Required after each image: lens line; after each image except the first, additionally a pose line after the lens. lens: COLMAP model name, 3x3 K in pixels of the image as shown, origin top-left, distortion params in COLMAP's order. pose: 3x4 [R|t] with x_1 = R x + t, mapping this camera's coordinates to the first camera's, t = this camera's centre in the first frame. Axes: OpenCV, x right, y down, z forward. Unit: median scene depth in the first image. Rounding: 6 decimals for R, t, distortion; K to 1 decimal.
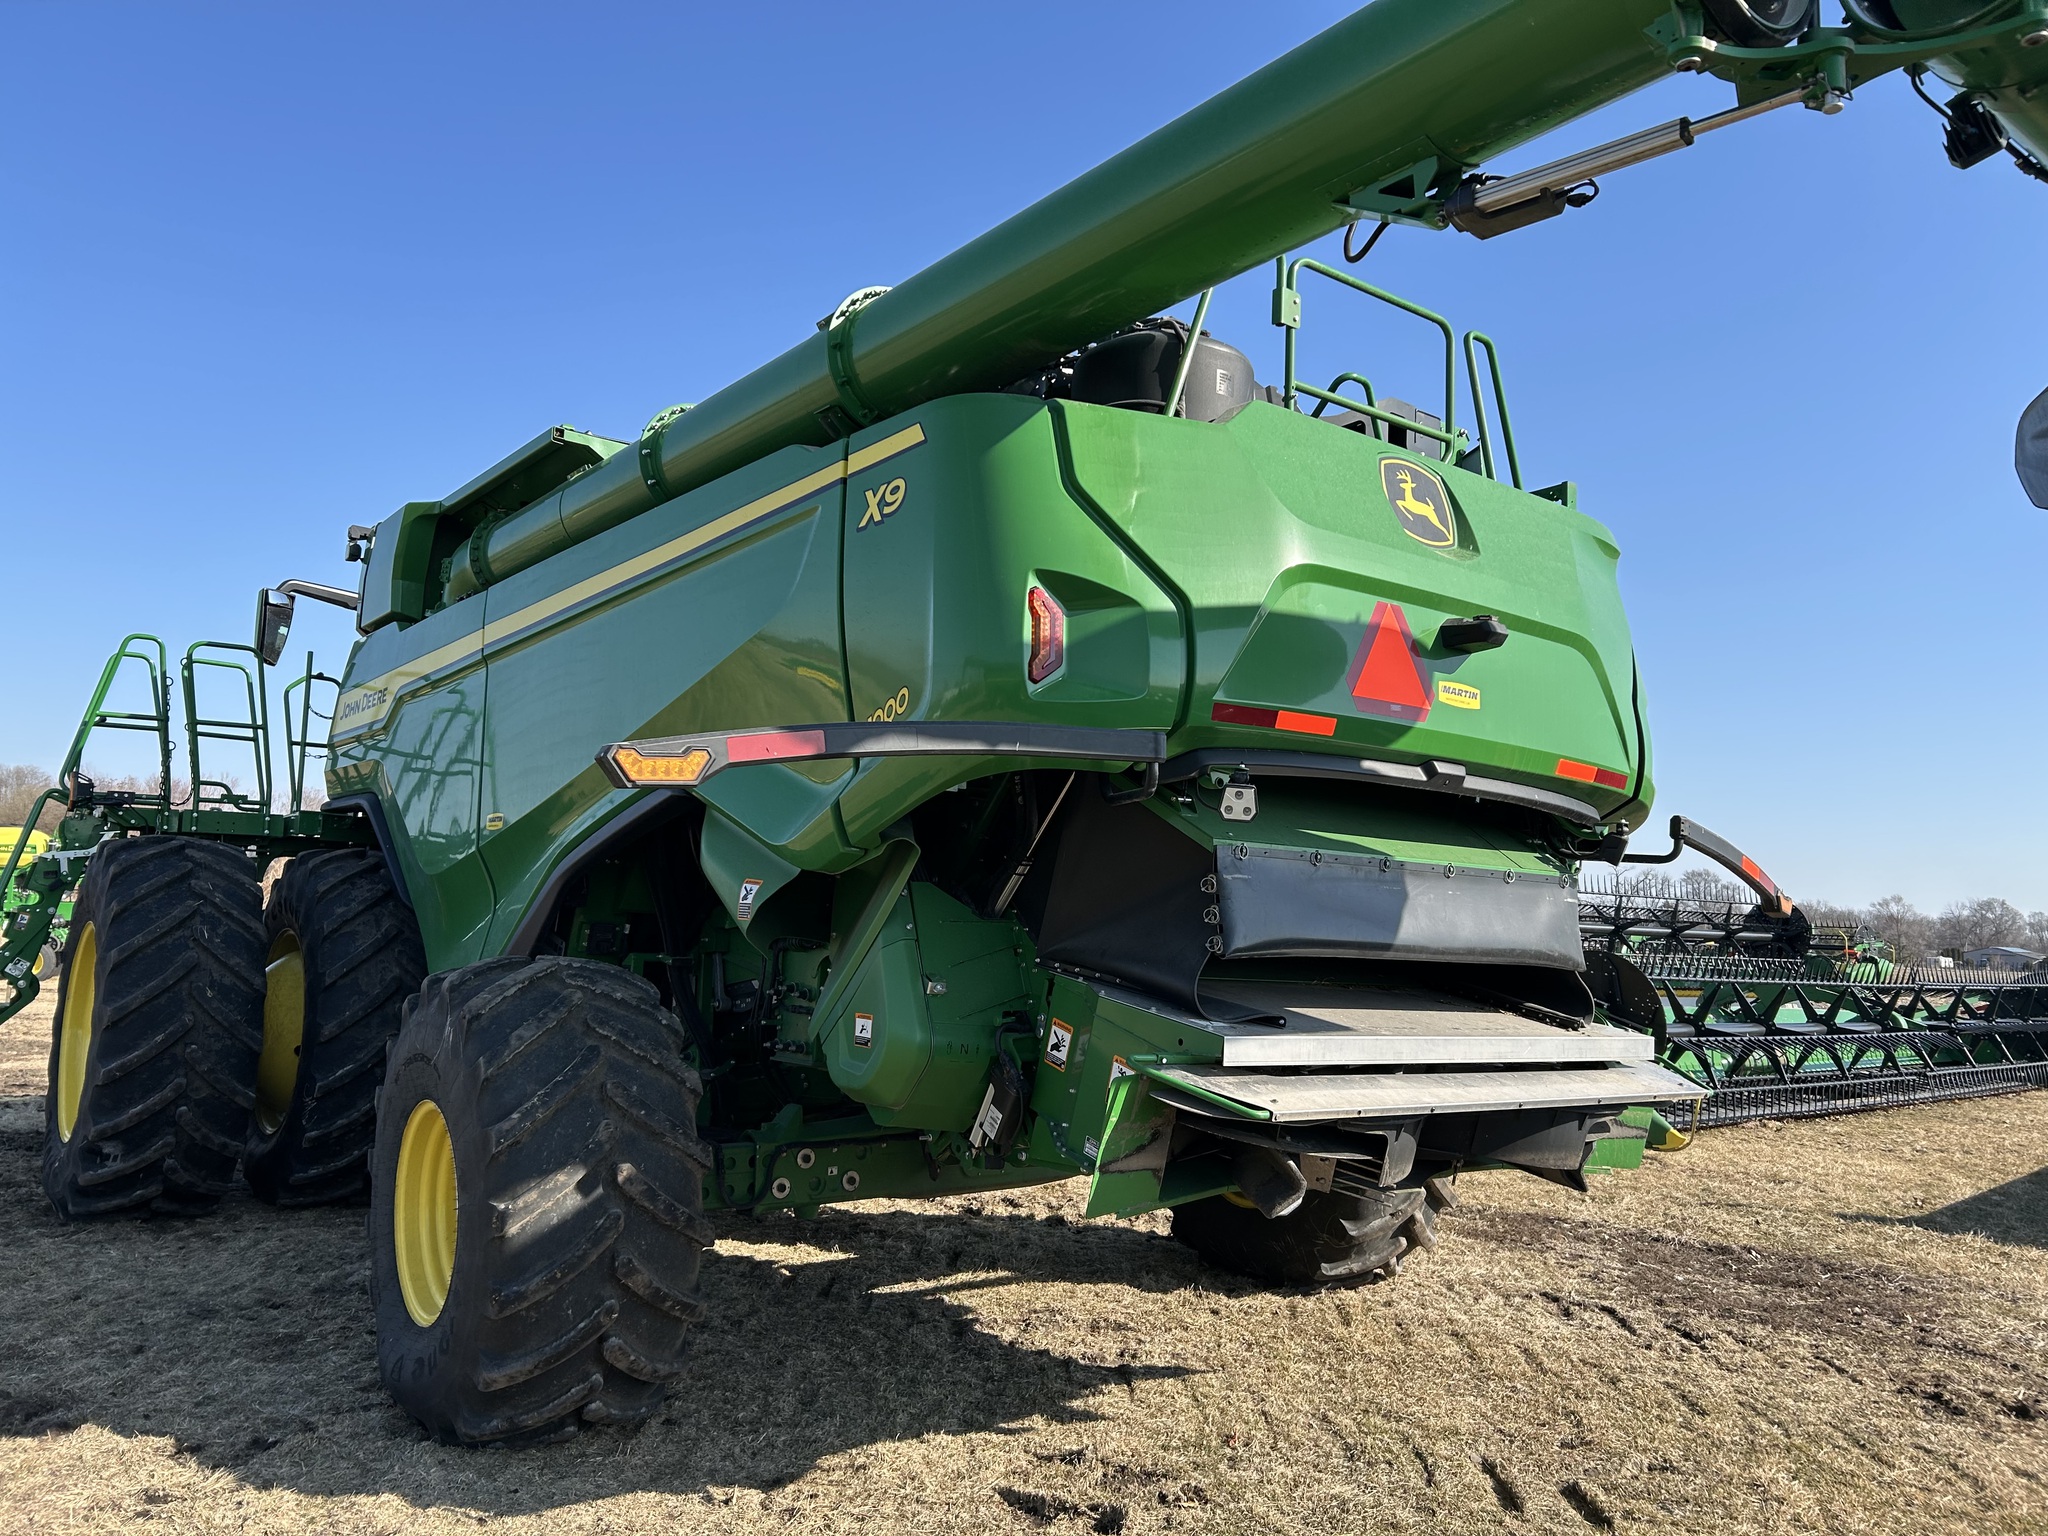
lens RADIAL K [[1545.4, 0, 1031.8], [0, 1545.4, 762.9], [0, 0, 1]] dist [0.065376, -0.067885]
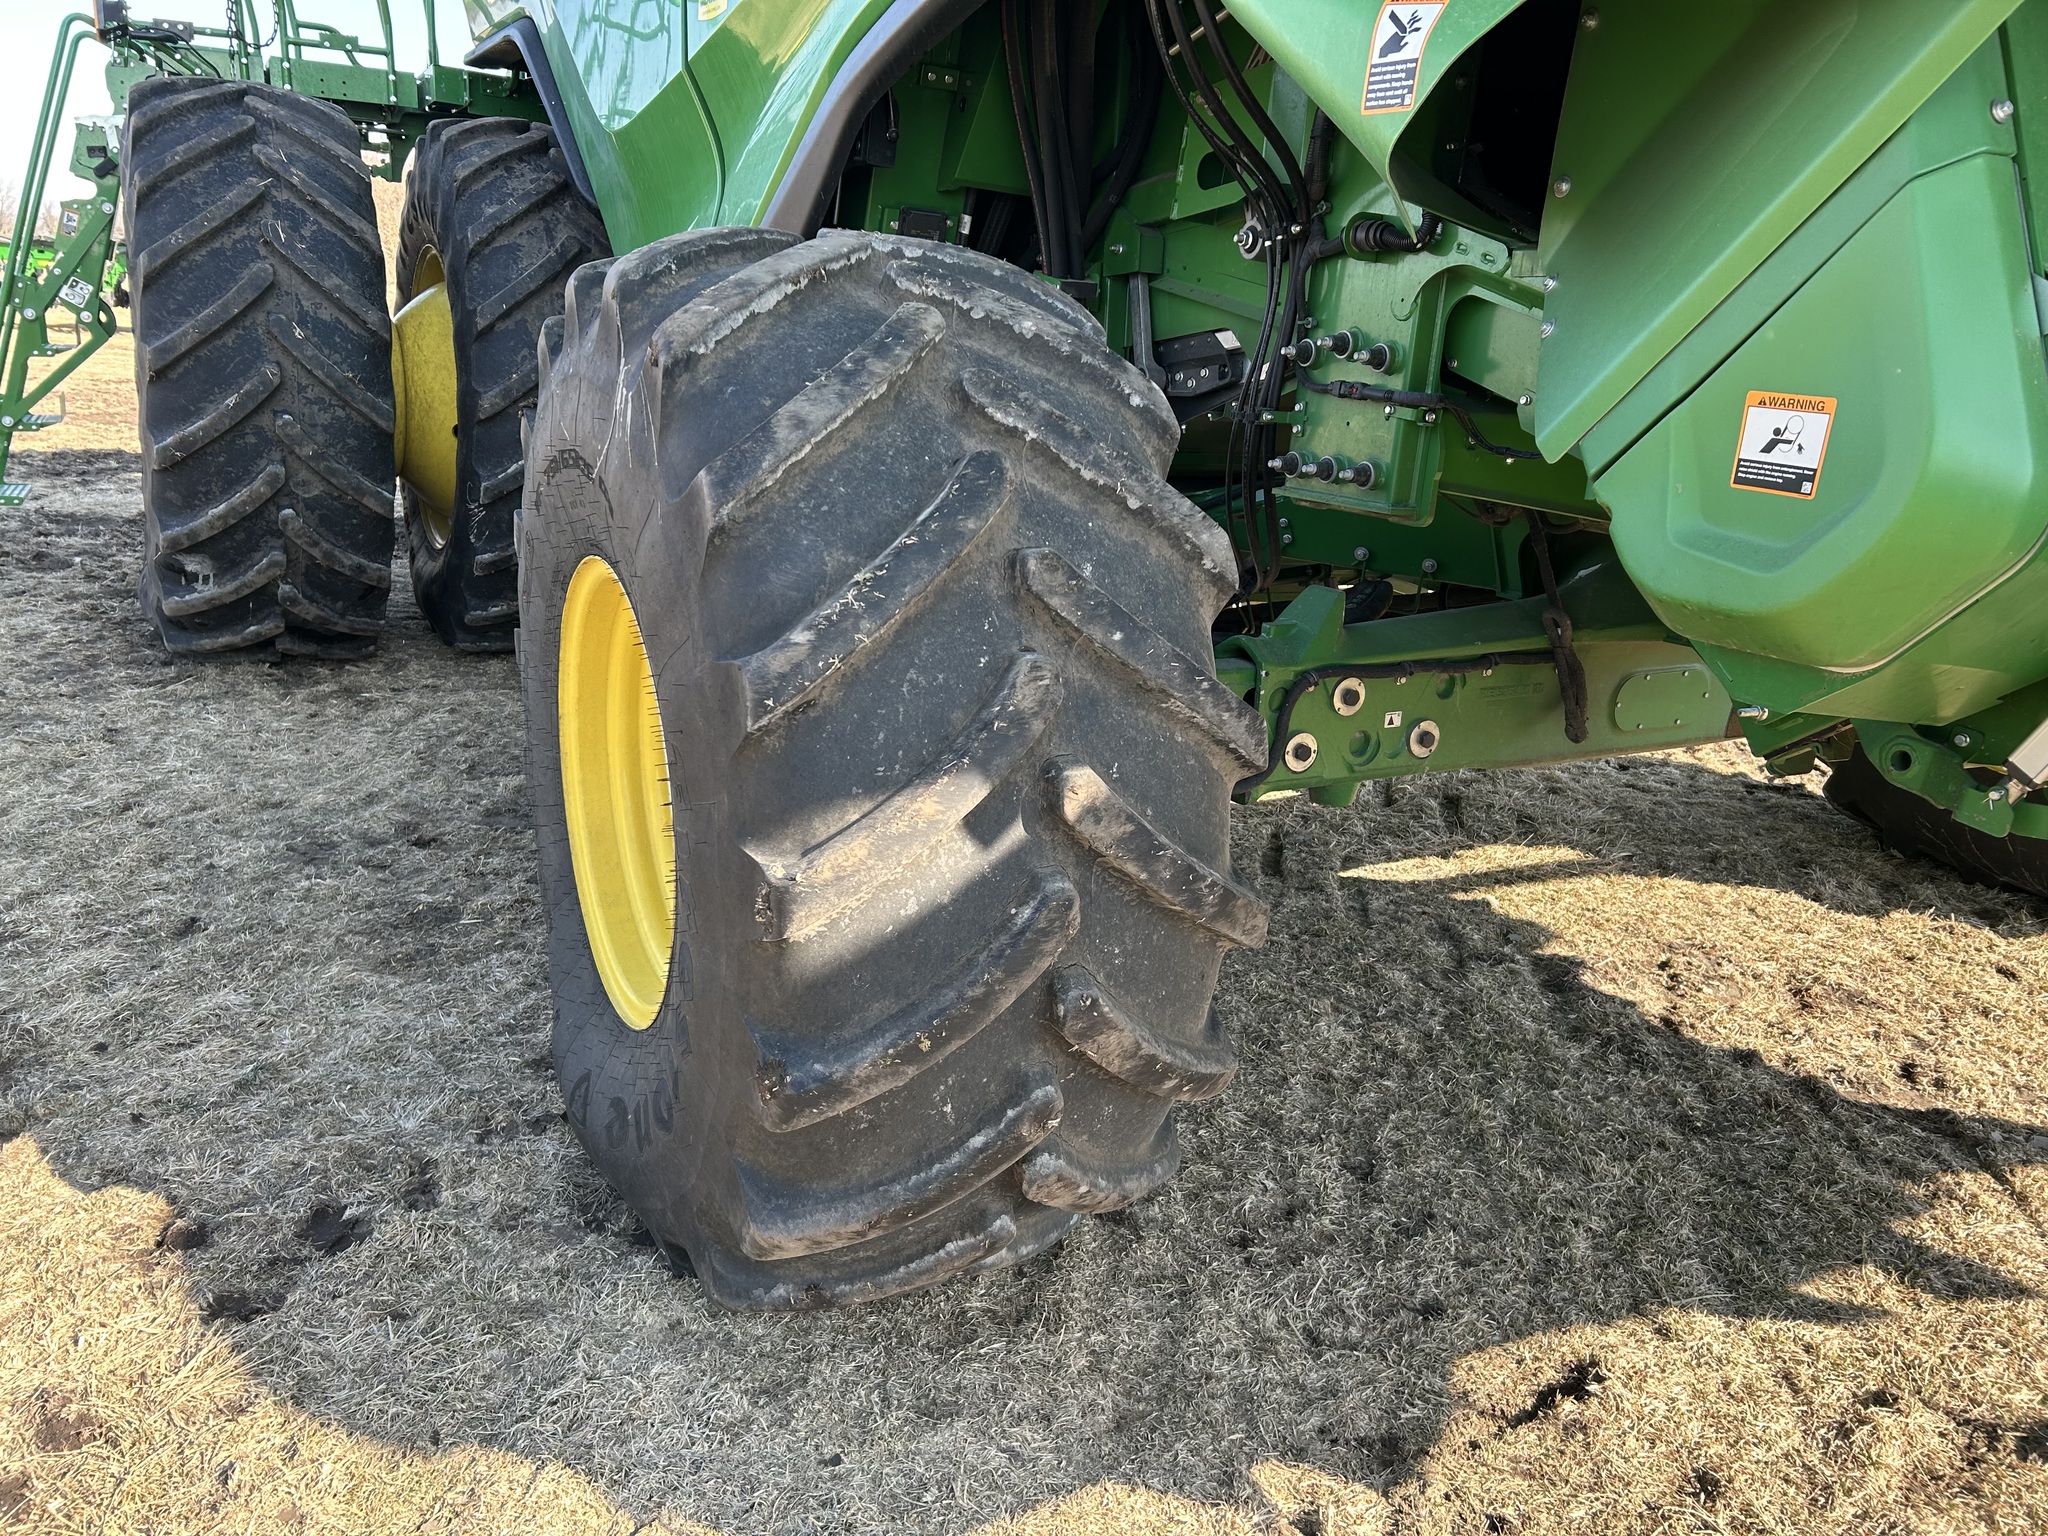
lens RADIAL K [[1544.4, 0, 1011.2], [0, 1544.4, 755.9], [0, 0, 1]] dist [0.054164, -0.056308]
pose [[0.986978, 0.070583, -0.144541, -0.190066], [-0.013296, 0.931307, 0.363991, 0.099756], [0.160304, -0.357330, 0.920118, 0.553885]]
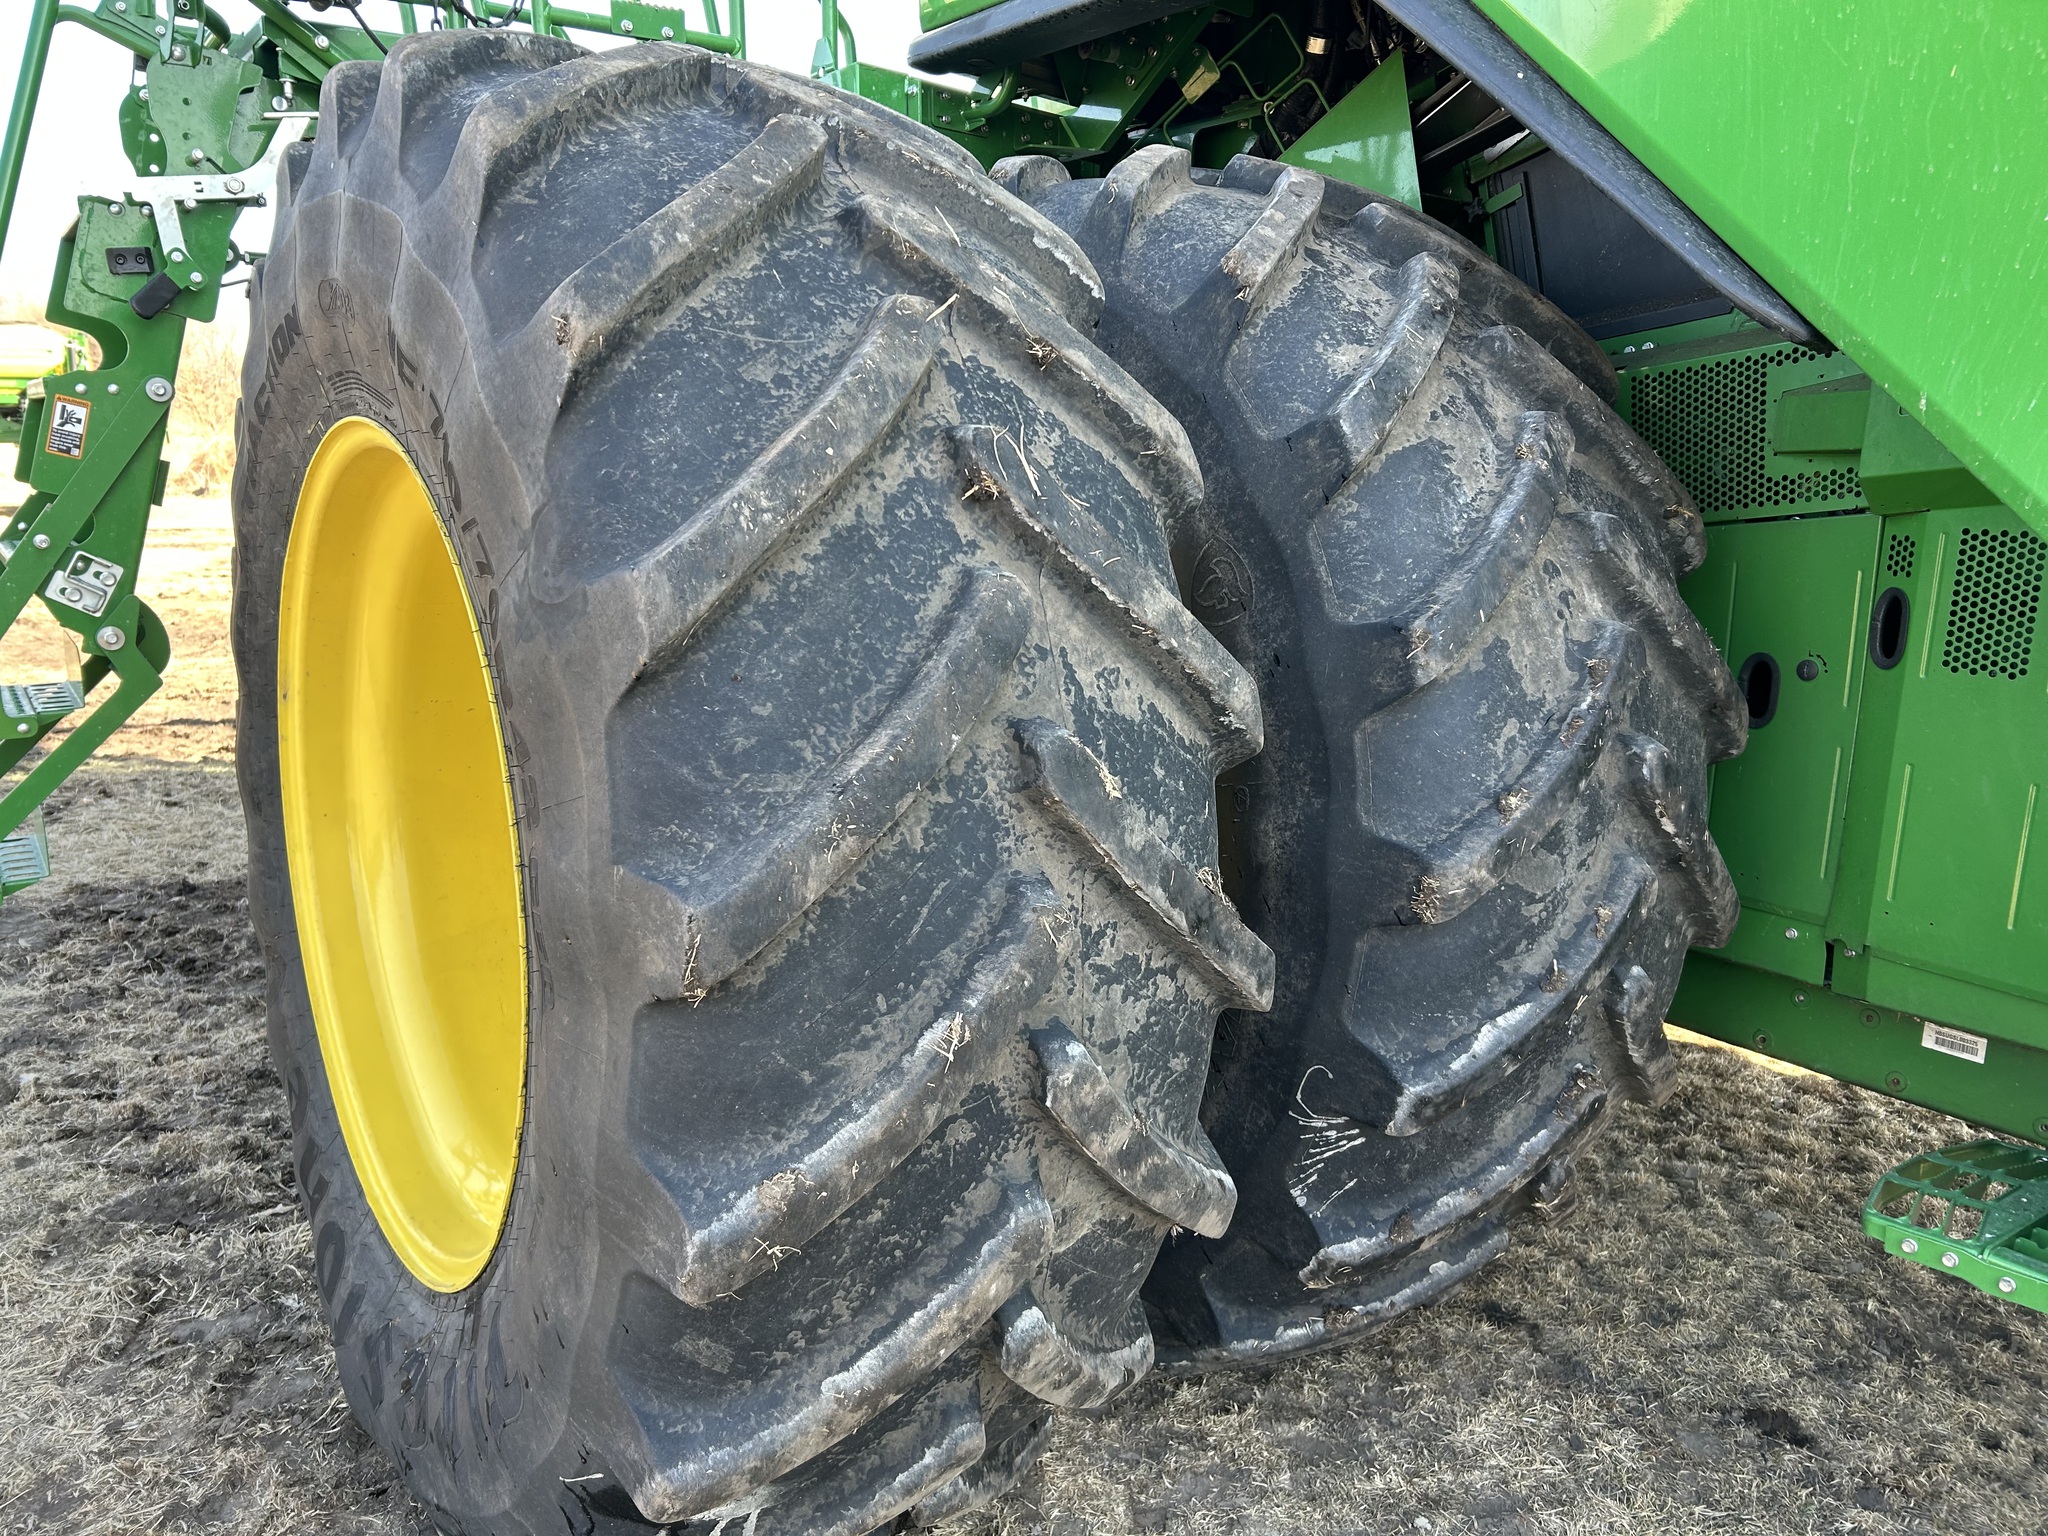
lens RADIAL K [[1545.4, 0, 1031.8], [0, 1545.4, 762.9], [0, 0, 1]] dist [0.065376, -0.067885]
pose [[0.999633, -0.010649, -0.024899, -0.717804], [0.017698, 0.952823, 0.303011, 0.118144], [0.020497, -0.303340, 0.952662, 1.108509]]
